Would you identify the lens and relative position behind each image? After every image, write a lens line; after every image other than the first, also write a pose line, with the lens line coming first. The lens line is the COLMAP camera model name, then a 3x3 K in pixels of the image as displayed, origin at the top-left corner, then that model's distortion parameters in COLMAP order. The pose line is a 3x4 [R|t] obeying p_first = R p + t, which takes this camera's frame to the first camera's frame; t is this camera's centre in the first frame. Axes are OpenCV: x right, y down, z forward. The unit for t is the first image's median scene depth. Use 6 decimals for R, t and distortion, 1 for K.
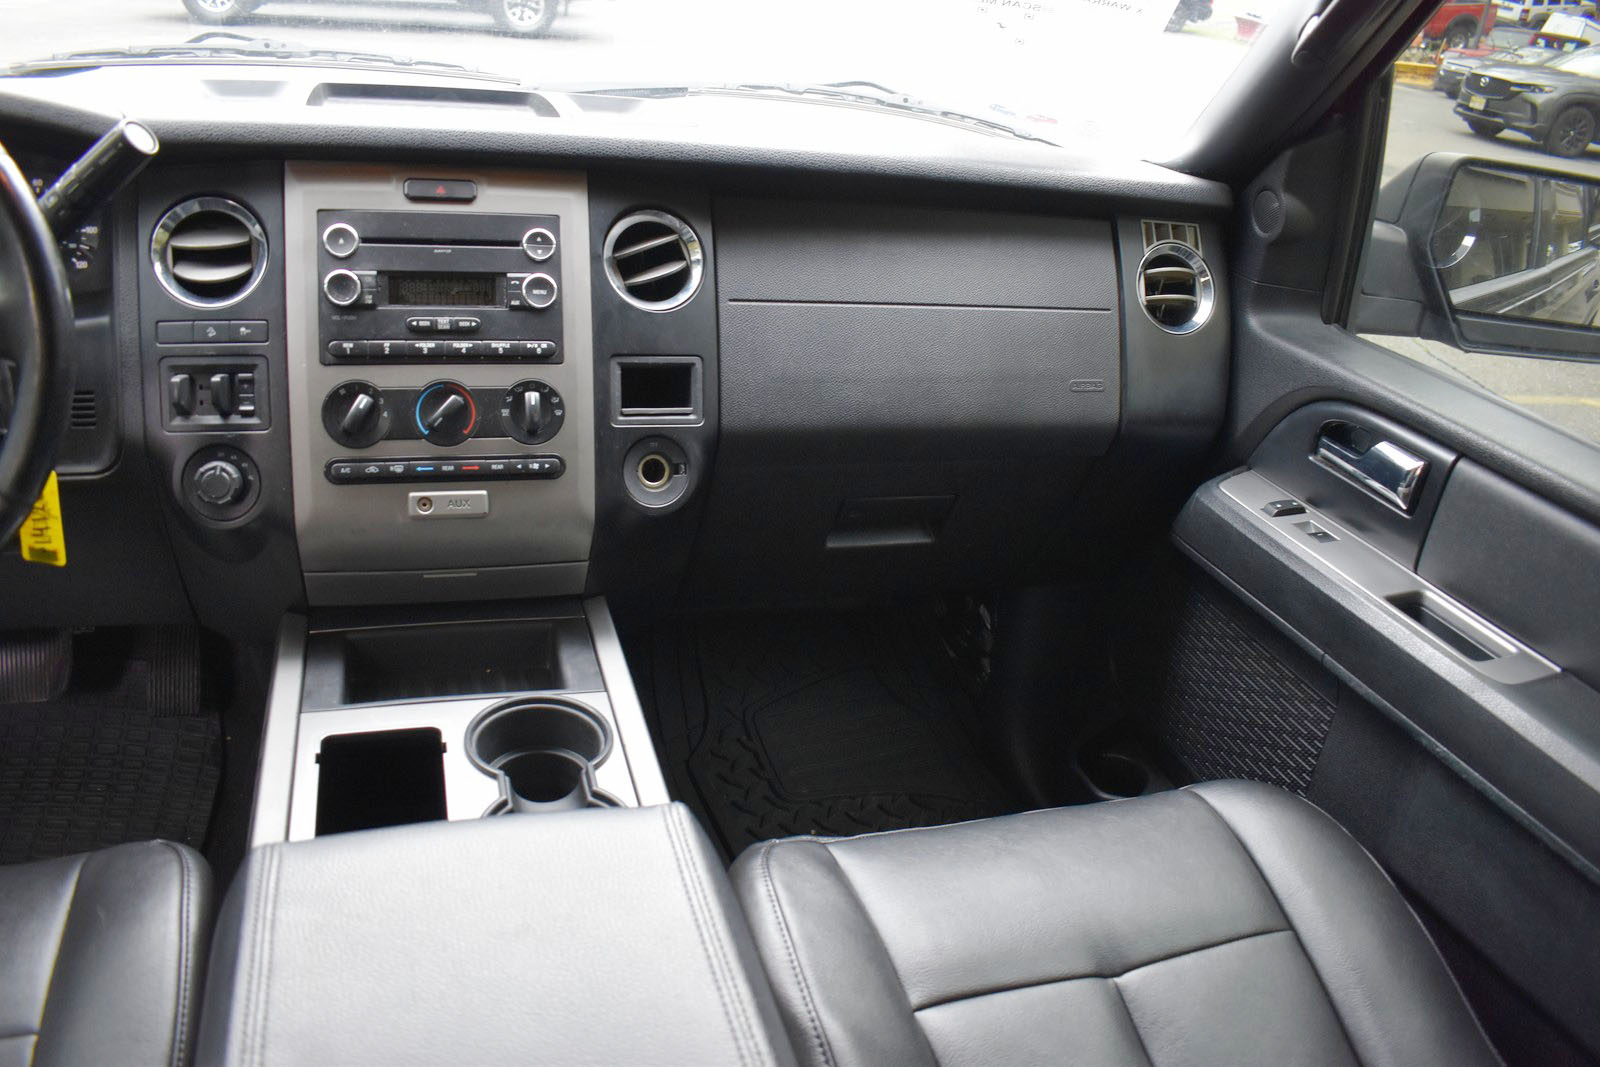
lens RADIAL K [[1267.3, 0, 801.8], [0, 1267.3, 548.9], [0, 0, 1]] dist [-0.100407, 0.025923]
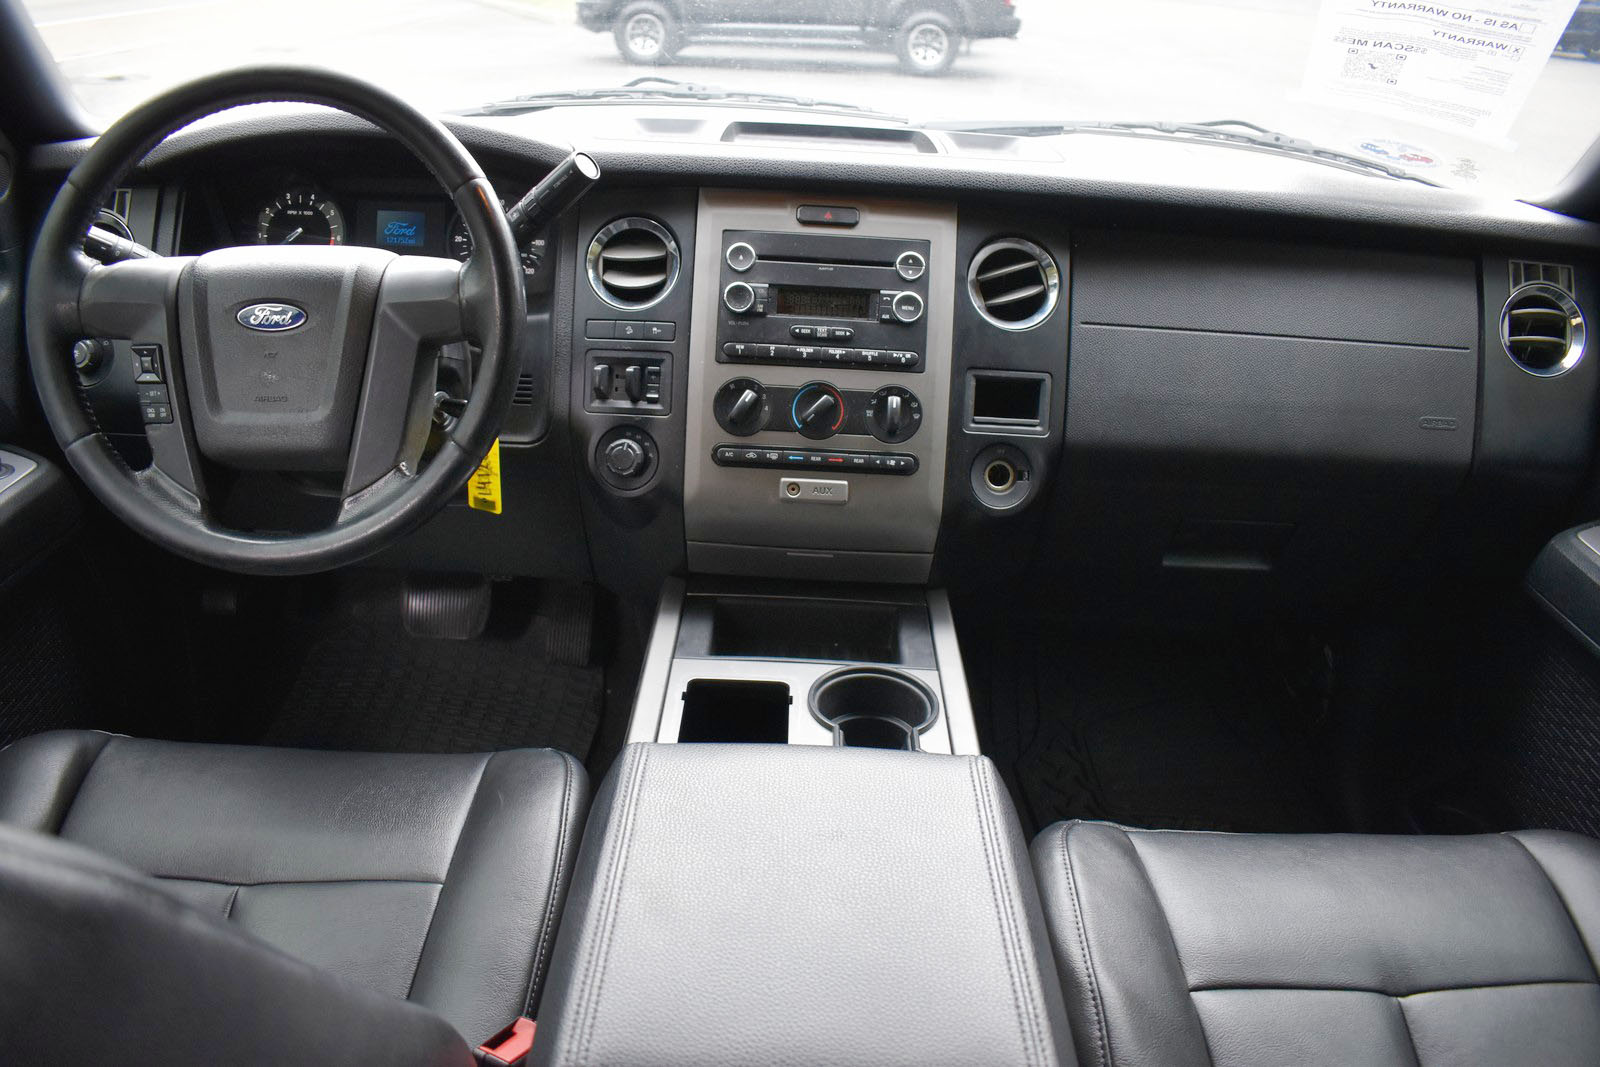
lens RADIAL K [[1267.3, 0, 801.8], [0, 1267.3, 548.9], [0, 0, 1]] dist [-0.100407, 0.025923]
pose [[0.955554, 0.078519, -0.284169, 0.038234], [-0.086195, 0.996171, -0.014587, 0.034776], [0.281936, 0.038433, 0.958663, -0.098442]]
